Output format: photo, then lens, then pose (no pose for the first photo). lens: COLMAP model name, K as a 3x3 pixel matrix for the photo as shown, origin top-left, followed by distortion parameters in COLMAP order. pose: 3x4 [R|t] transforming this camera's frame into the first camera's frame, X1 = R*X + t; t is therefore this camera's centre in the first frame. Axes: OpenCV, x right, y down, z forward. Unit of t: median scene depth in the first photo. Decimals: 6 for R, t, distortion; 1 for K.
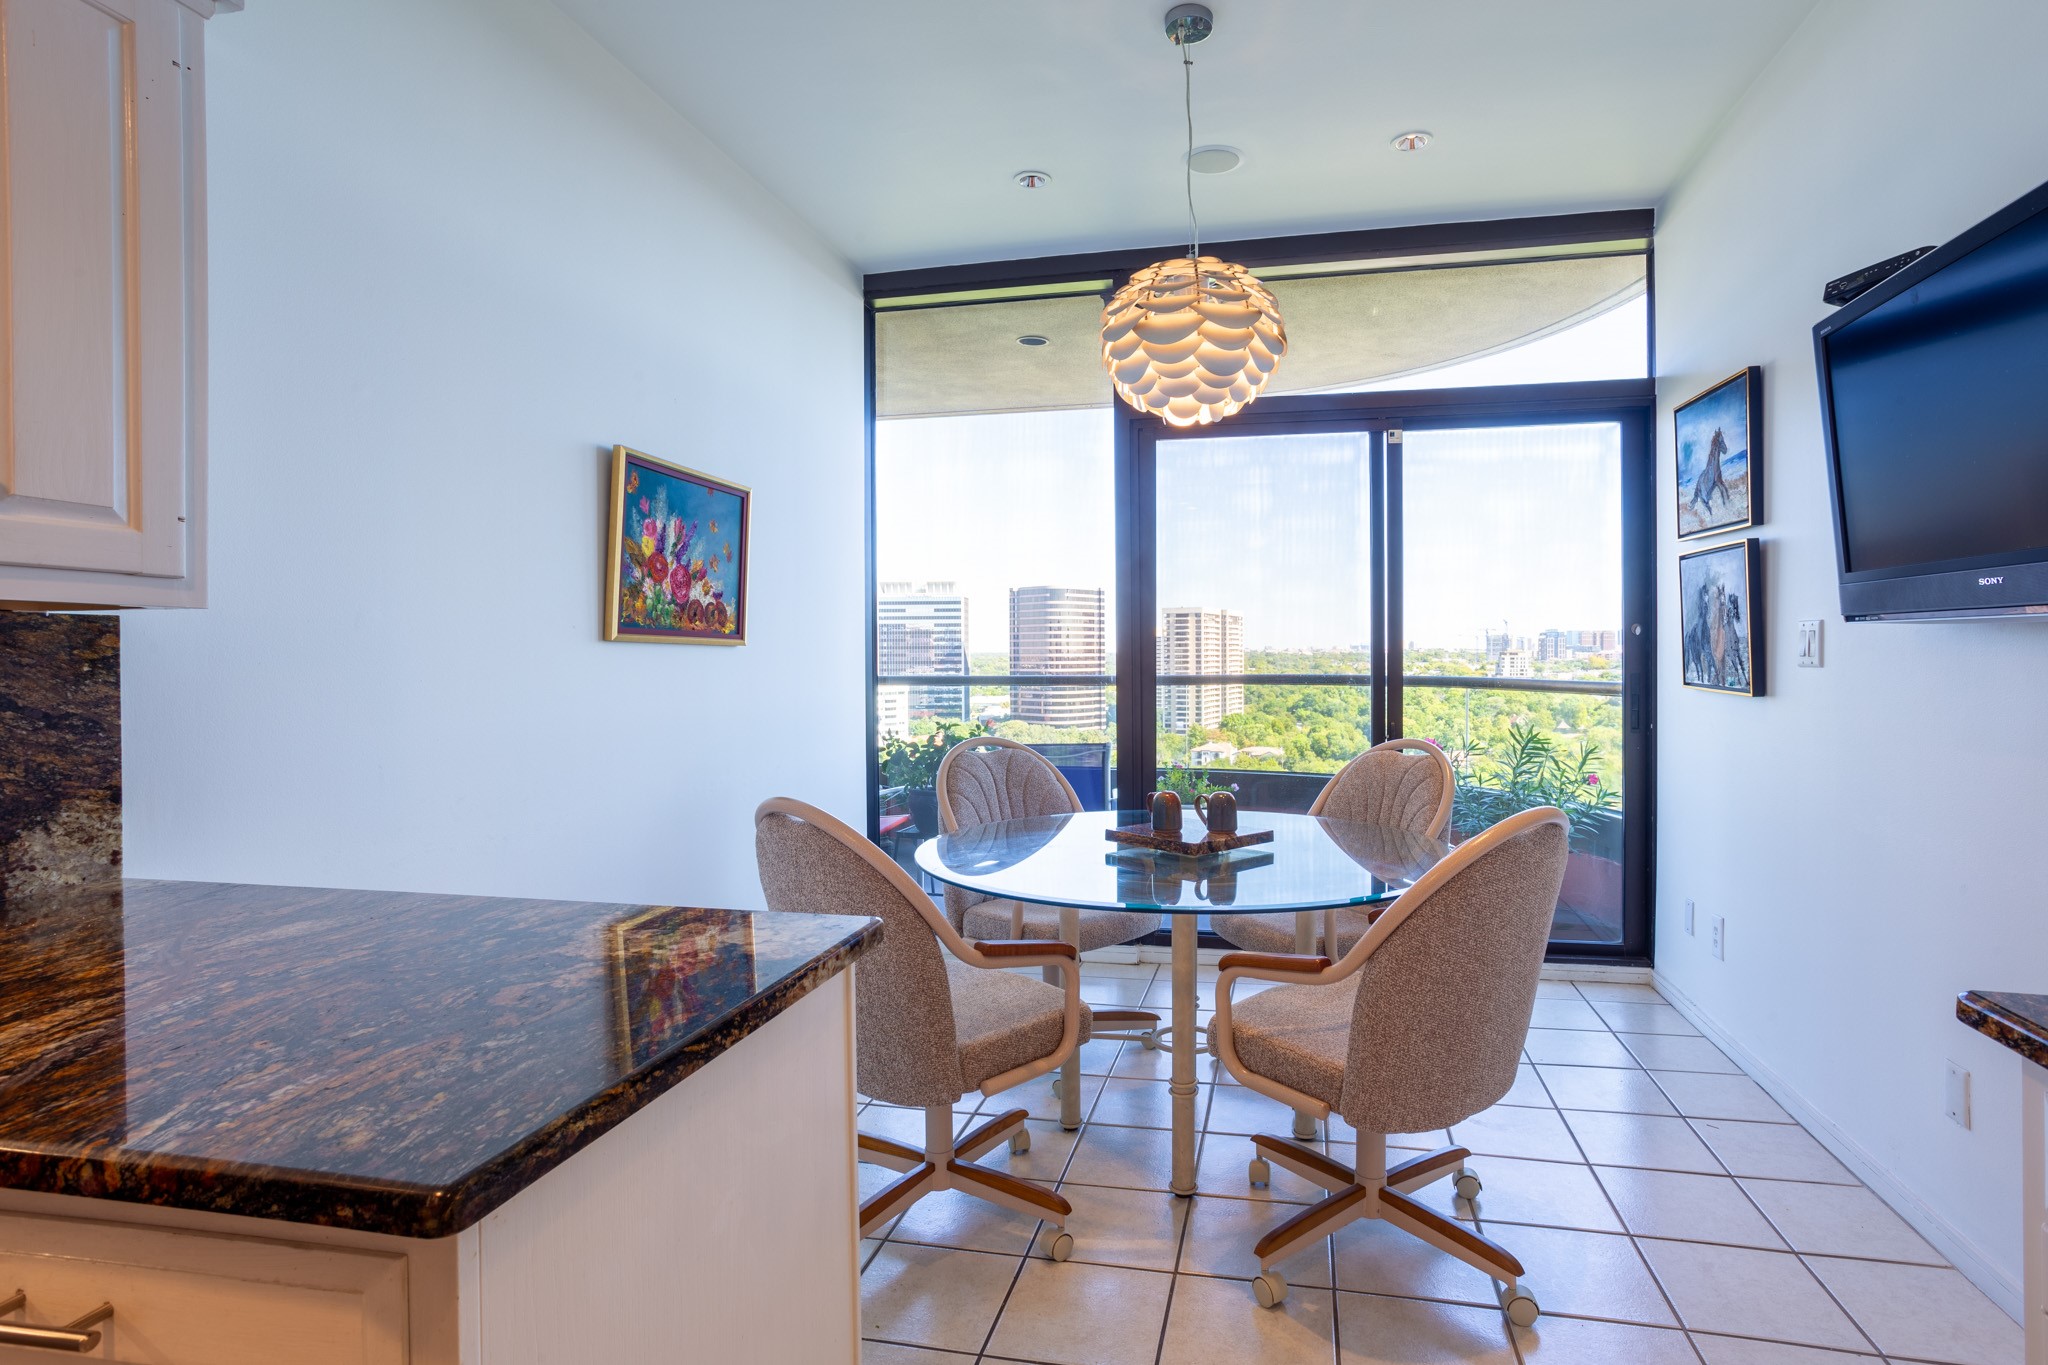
lens RADIAL K [[1001.6, 0, 1077.2], [0, 1001.6, 684.0], [0, 0, 1]] dist [-0.047299, 0.028657]
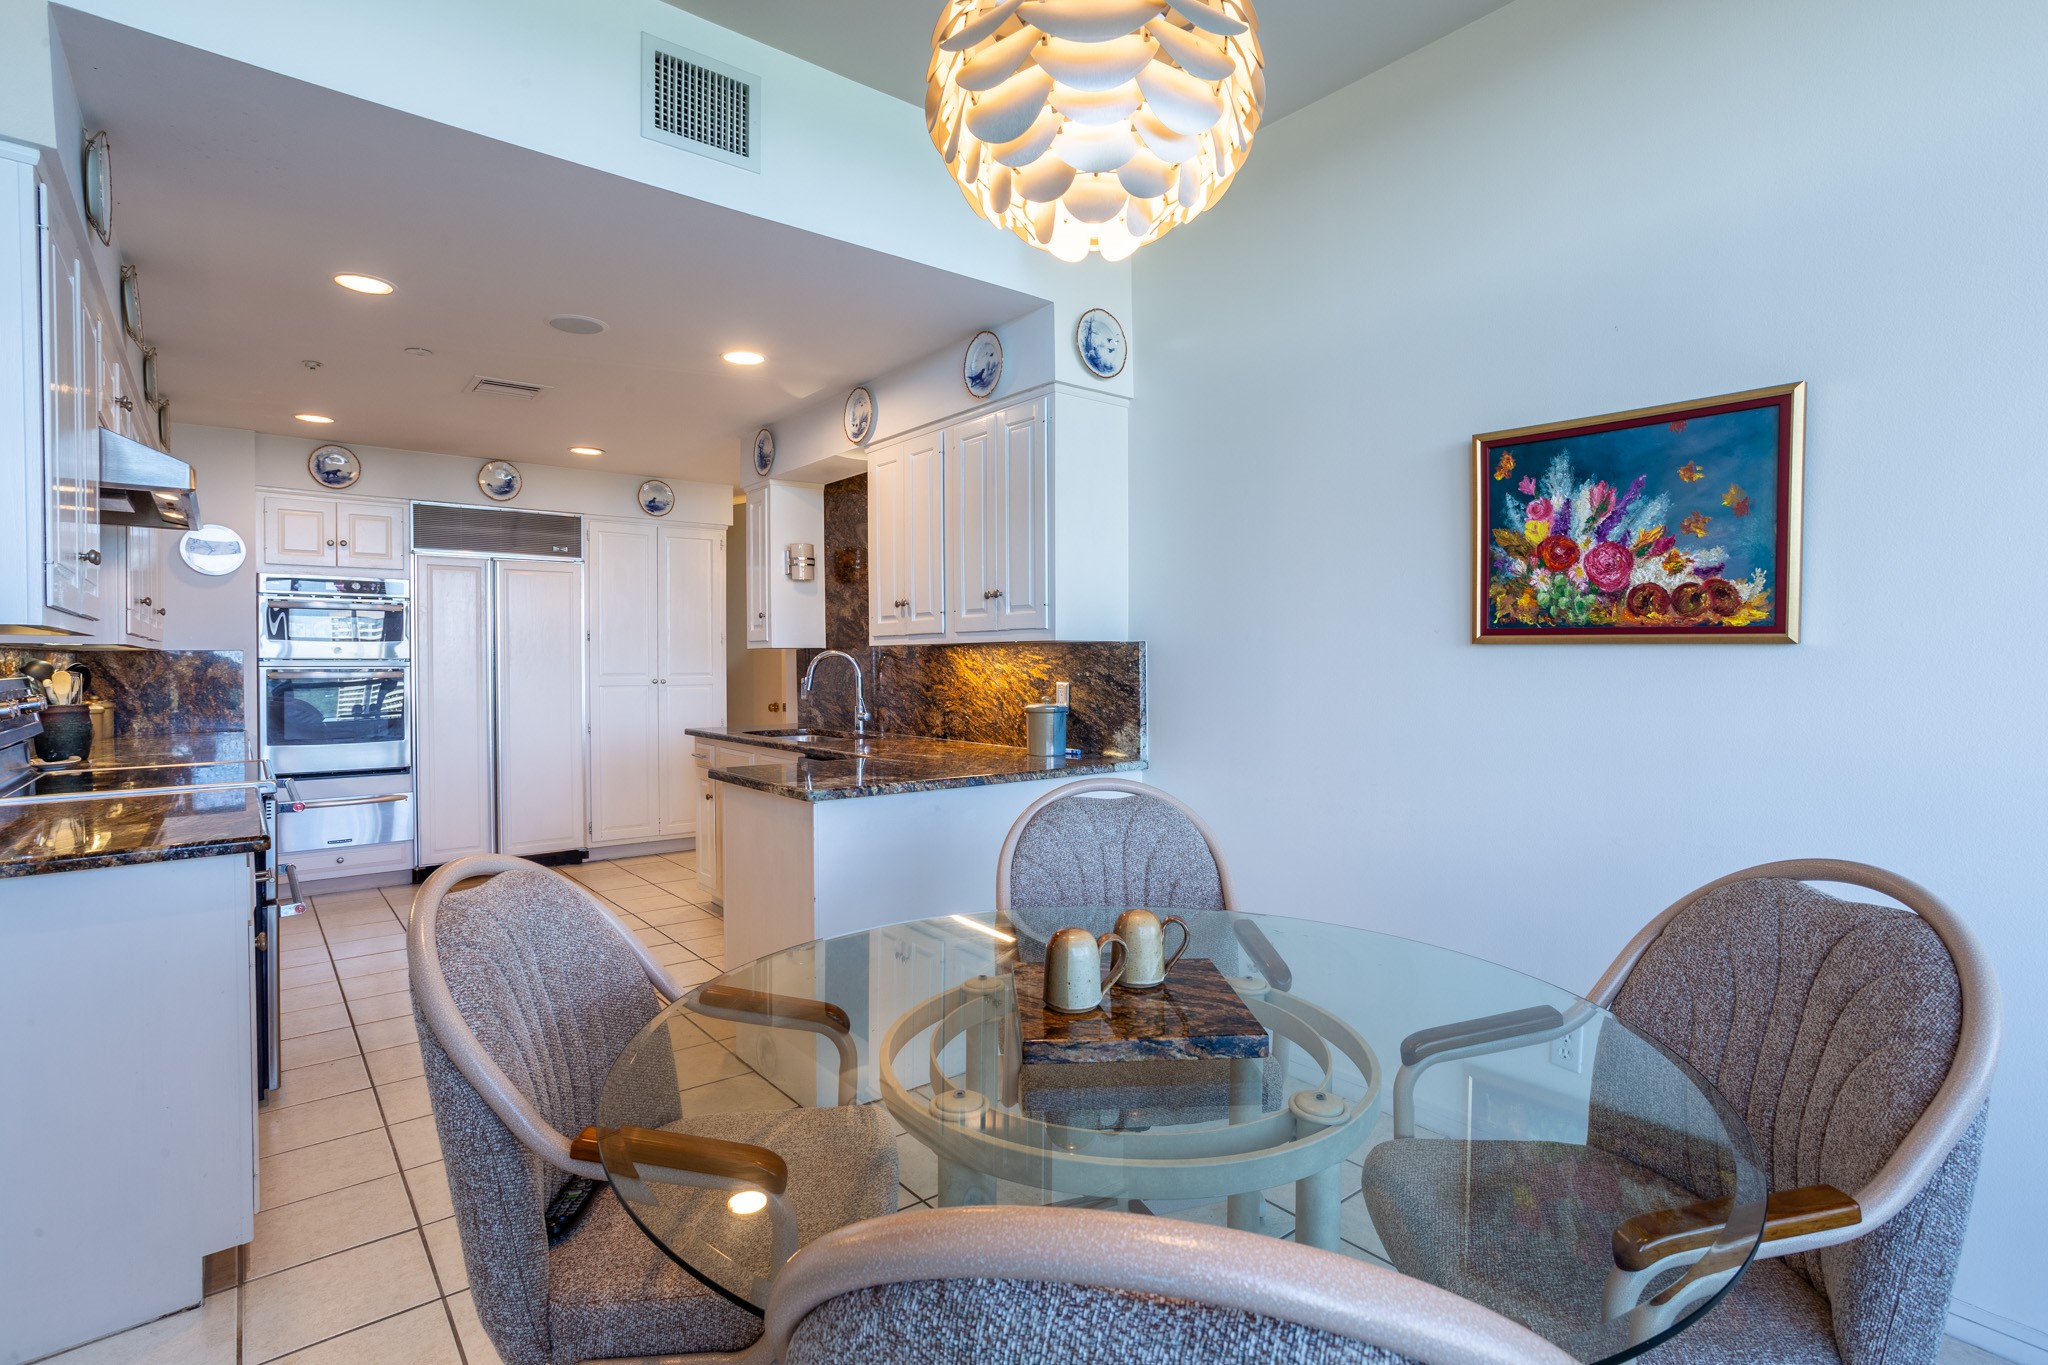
lens RADIAL K [[1001.6, 0, 1044.1], [0, 1001.6, 679.9], [0, 0, 1]] dist [-0.047299, 0.028657]
pose [[-0.610010, 0.020356, -0.792132, 0.483791], [-0.017862, 0.999063, 0.039429, -0.035309], [0.792192, 0.038201, -0.609075, 1.131038]]
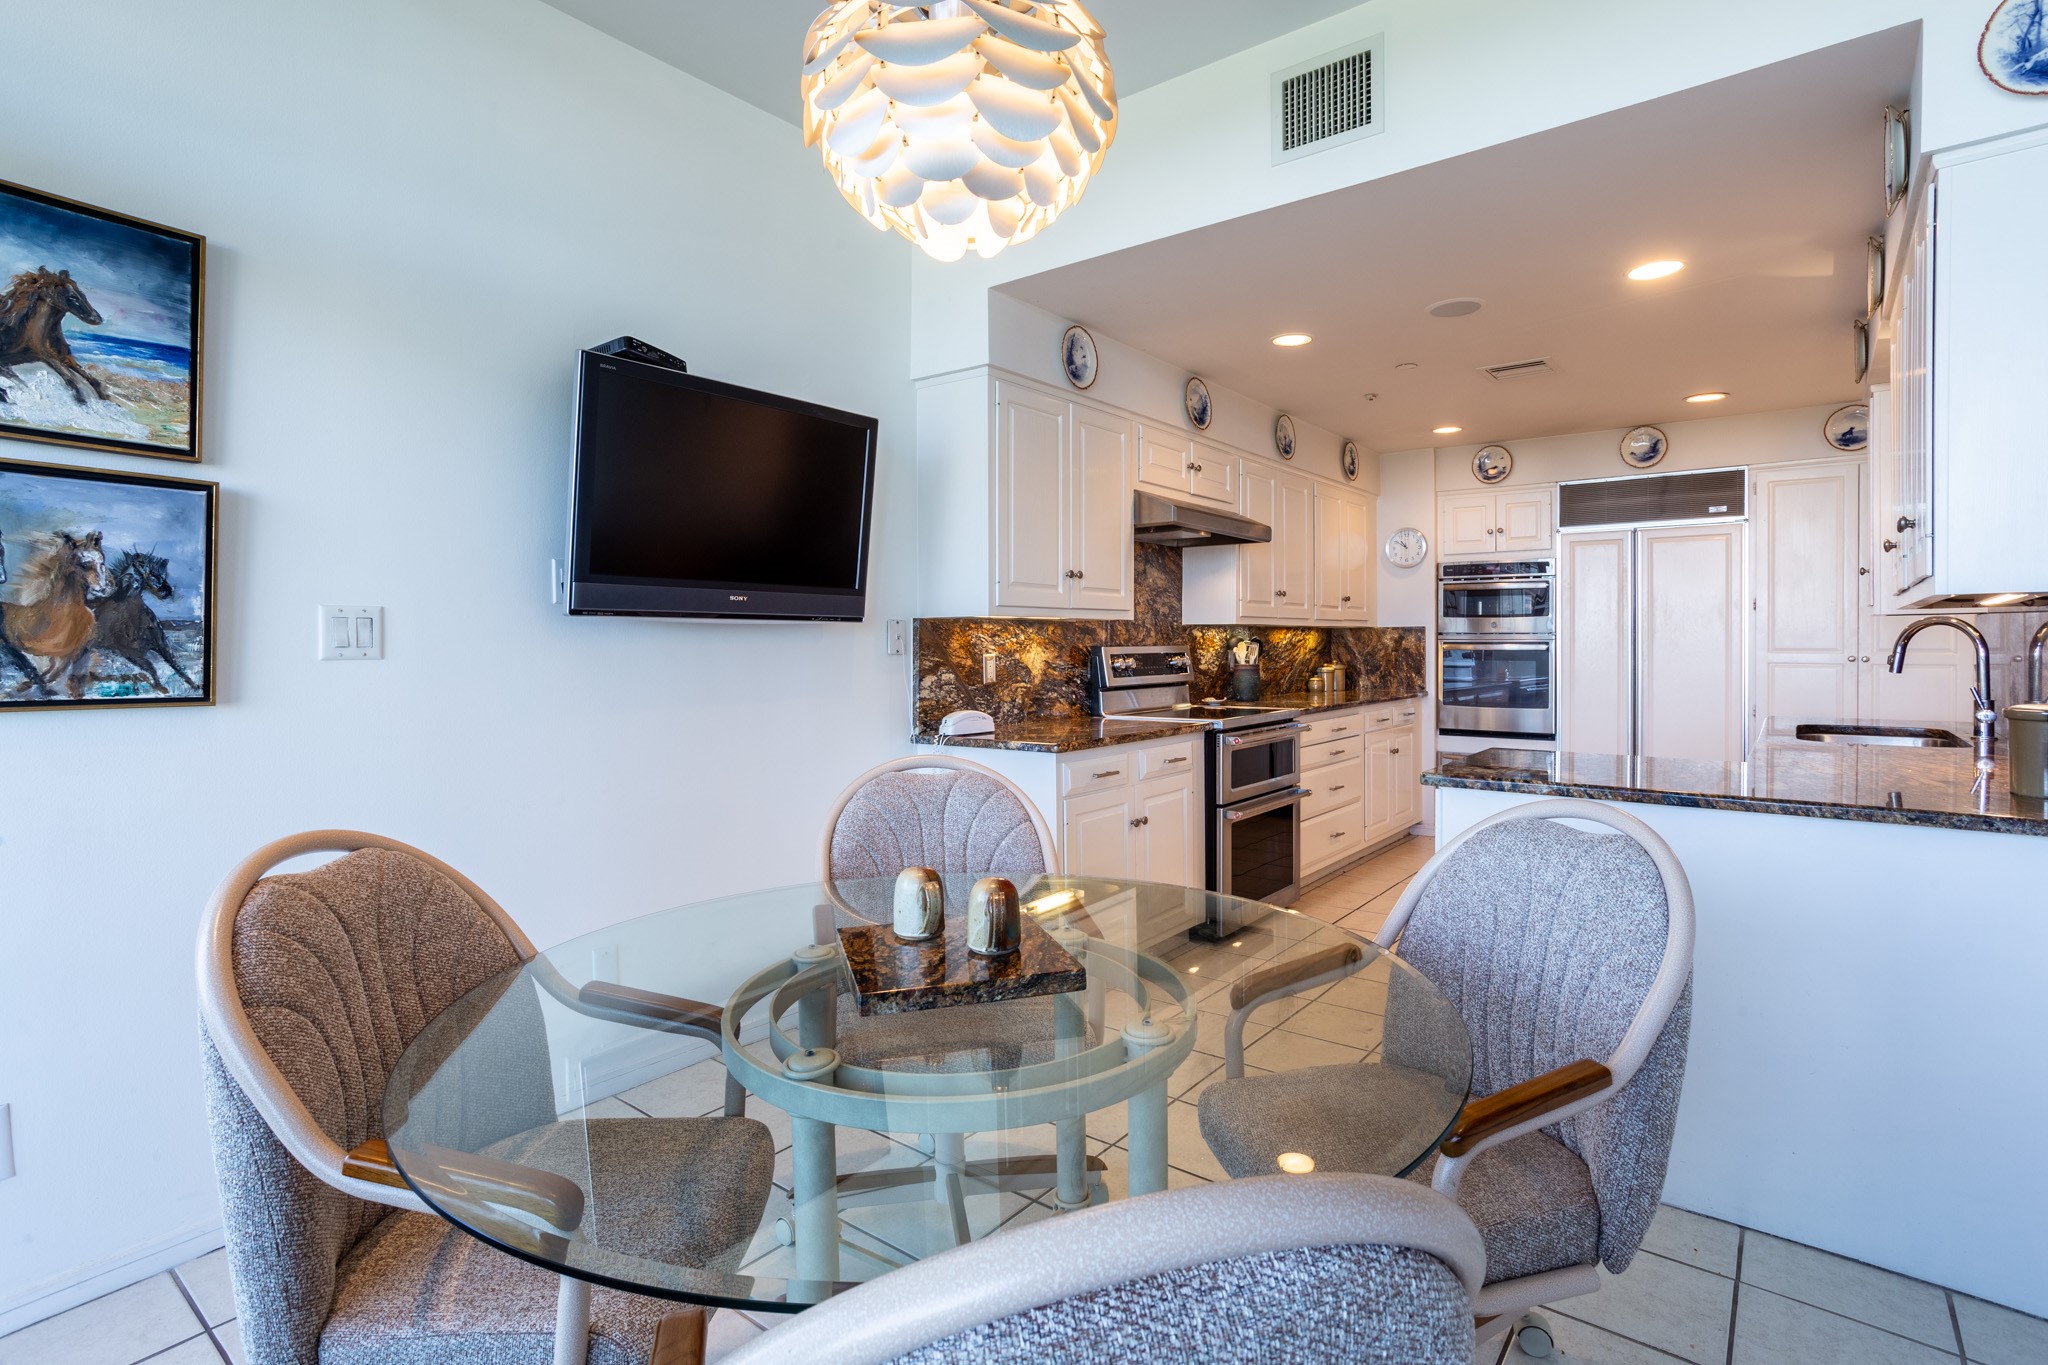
lens RADIAL K [[1001.6, 0, 1030.6], [0, 1001.6, 647.9], [0, 0, 1]] dist [-0.047299, 0.028657]
pose [[-0.907118, 0.008114, 0.420799, -0.130663], [0.023211, 0.999257, 0.030766, -0.033810], [-0.420237, 0.037675, -0.906632, 1.291878]]
